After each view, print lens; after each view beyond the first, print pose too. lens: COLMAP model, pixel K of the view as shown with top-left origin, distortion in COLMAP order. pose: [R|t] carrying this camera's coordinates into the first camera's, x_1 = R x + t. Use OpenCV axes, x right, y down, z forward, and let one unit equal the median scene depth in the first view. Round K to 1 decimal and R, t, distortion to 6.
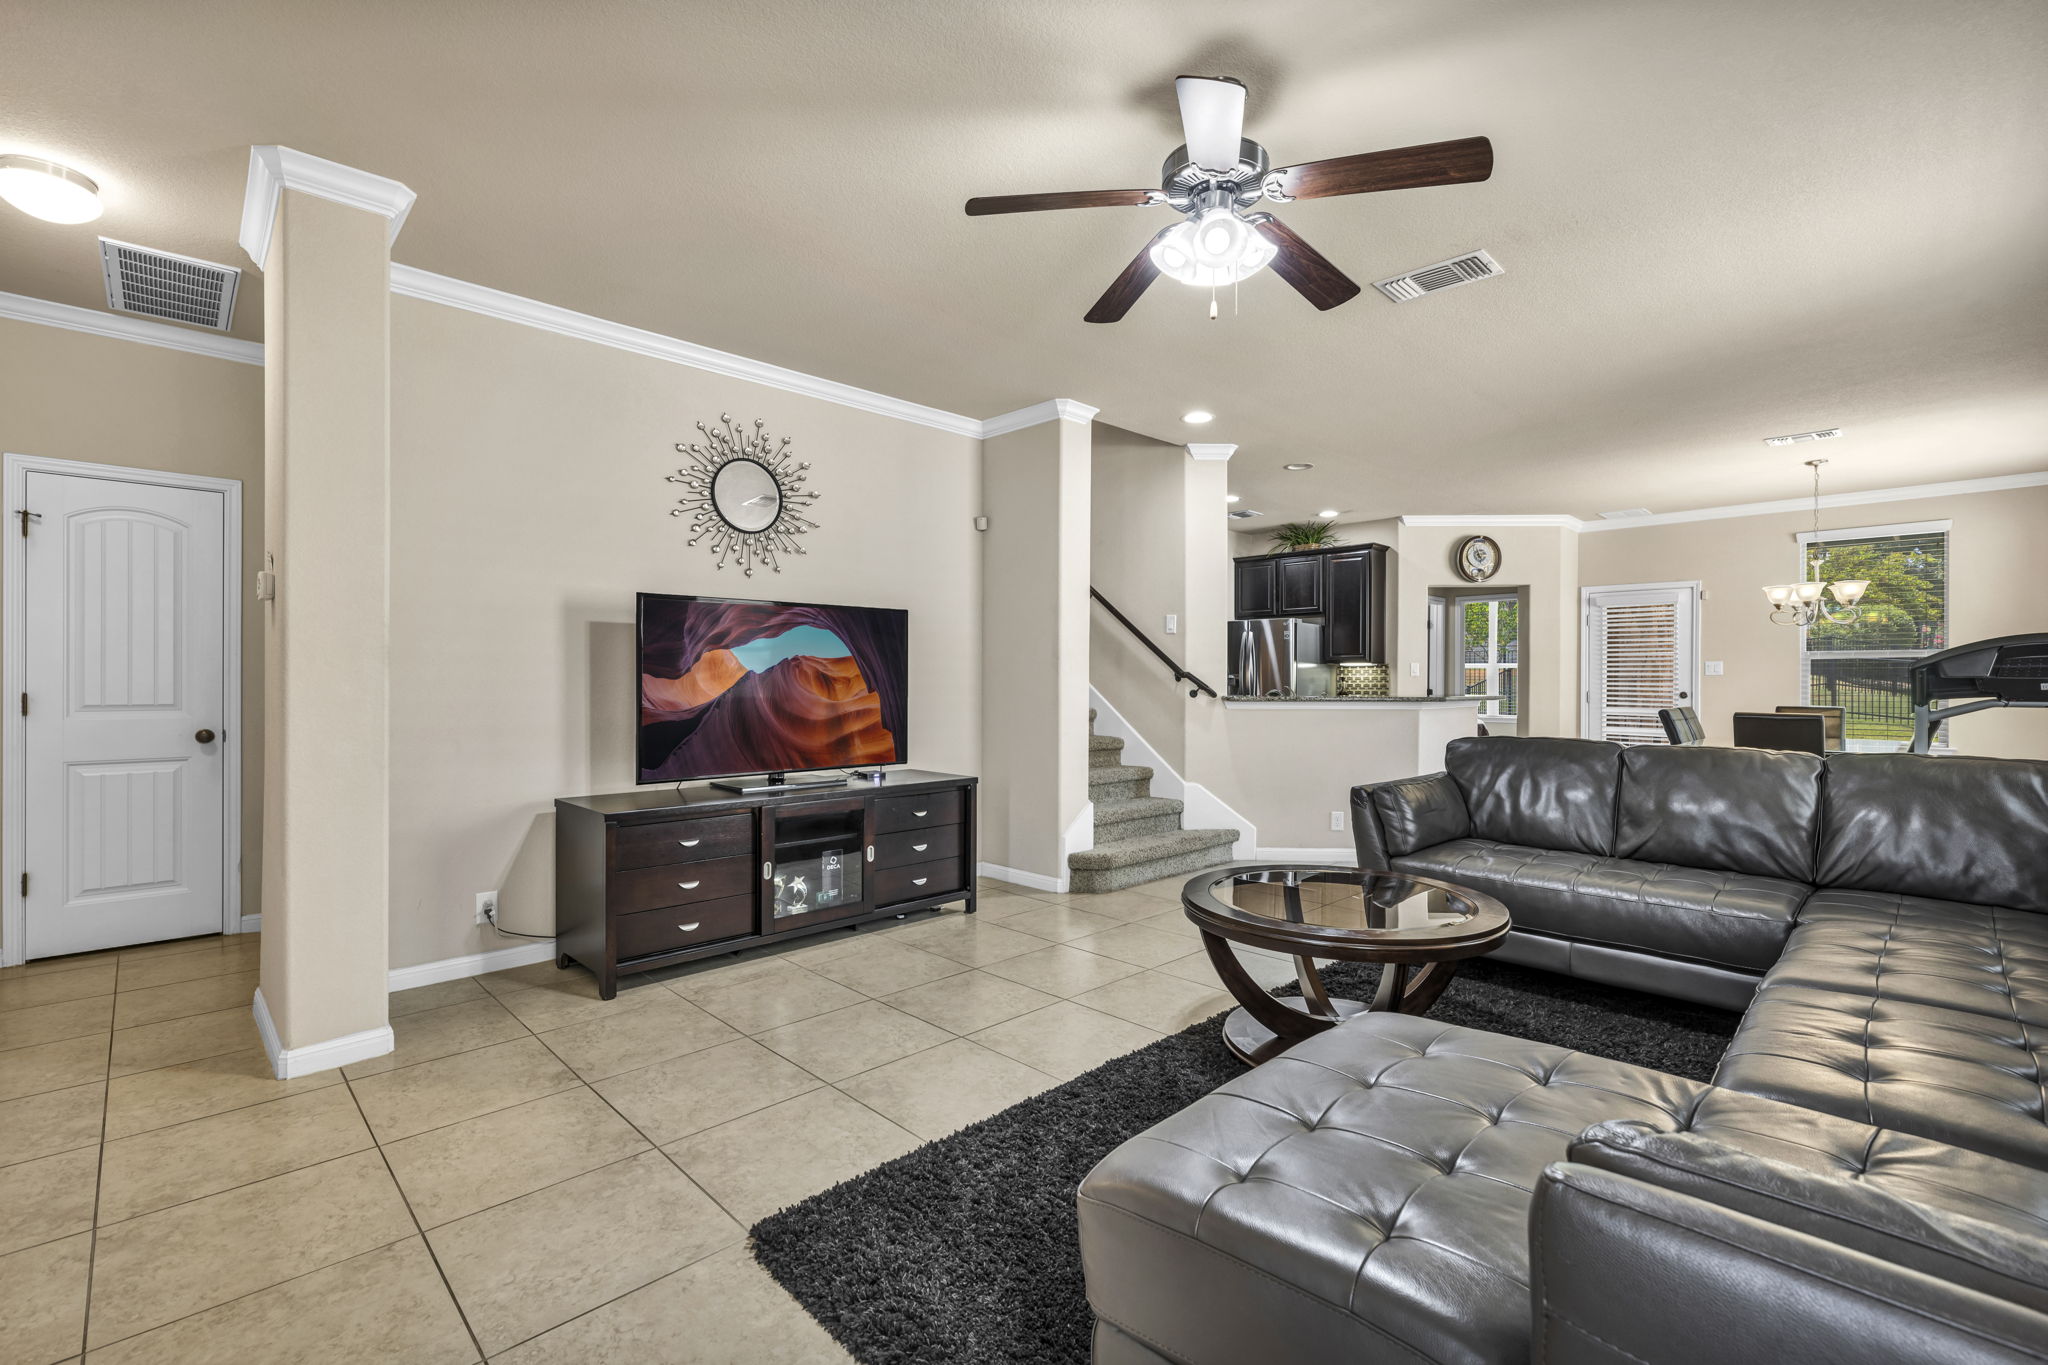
lens RADIAL K [[902.4, 0, 1025.6], [0, 902.4, 680.5], [0, 0, 1]] dist [-0.002288, -0.000257]
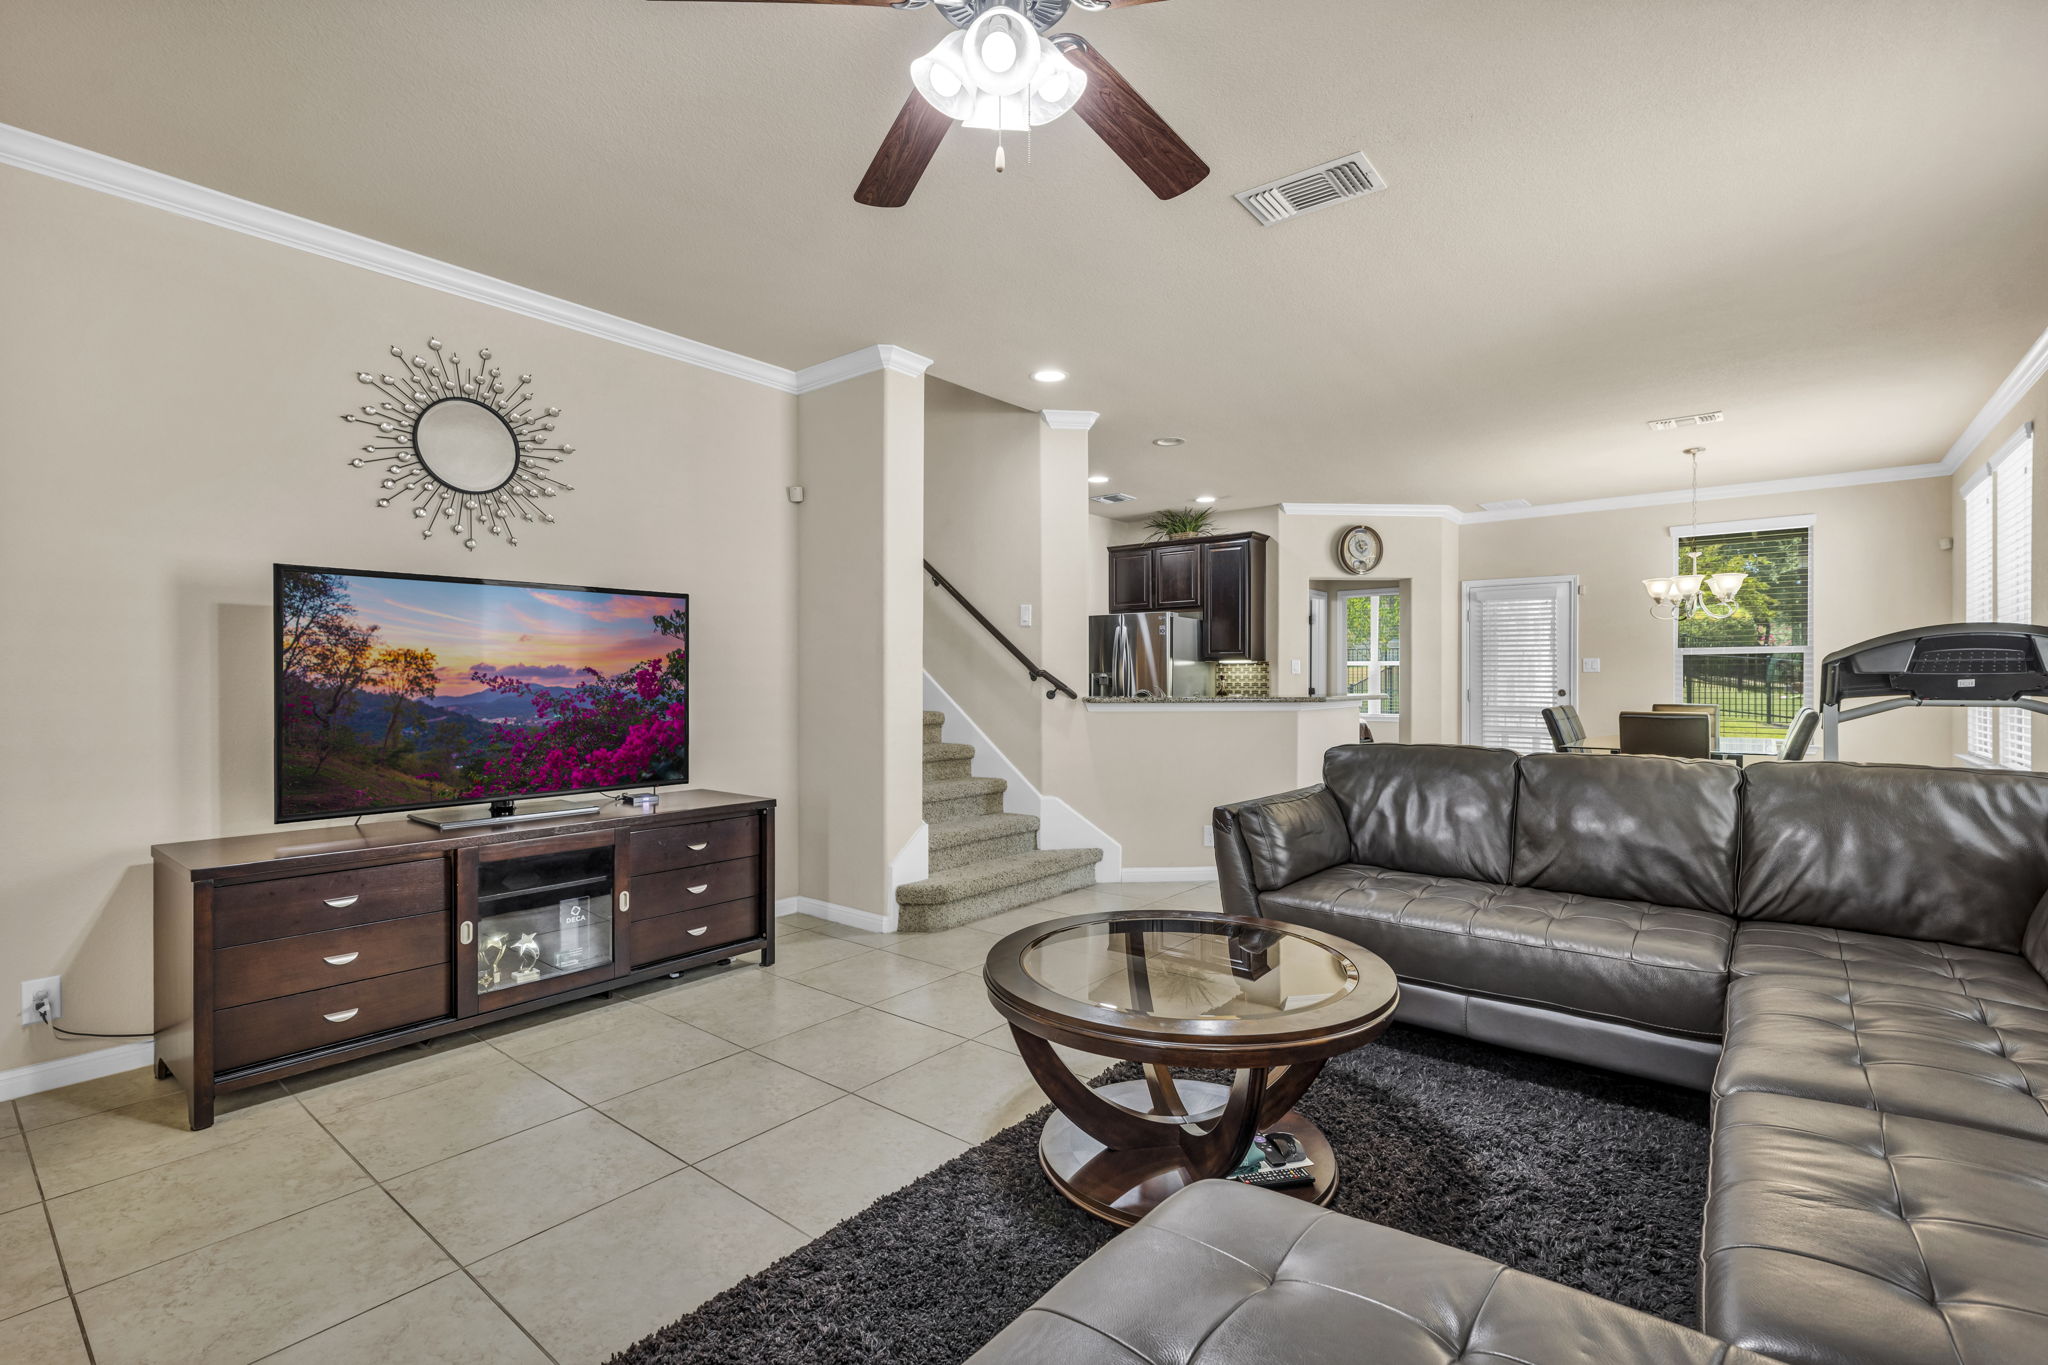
lens RADIAL K [[902.4, 0, 1027.2], [0, 902.4, 680.6], [0, 0, 1]] dist [-0.002288, -0.000257]
pose [[0.993912, -0.003973, 0.110106, 0.092347], [0.003886, 0.999992, 0.001007, -0.000137], [-0.110110, -0.000573, 0.993919, 0.179586]]
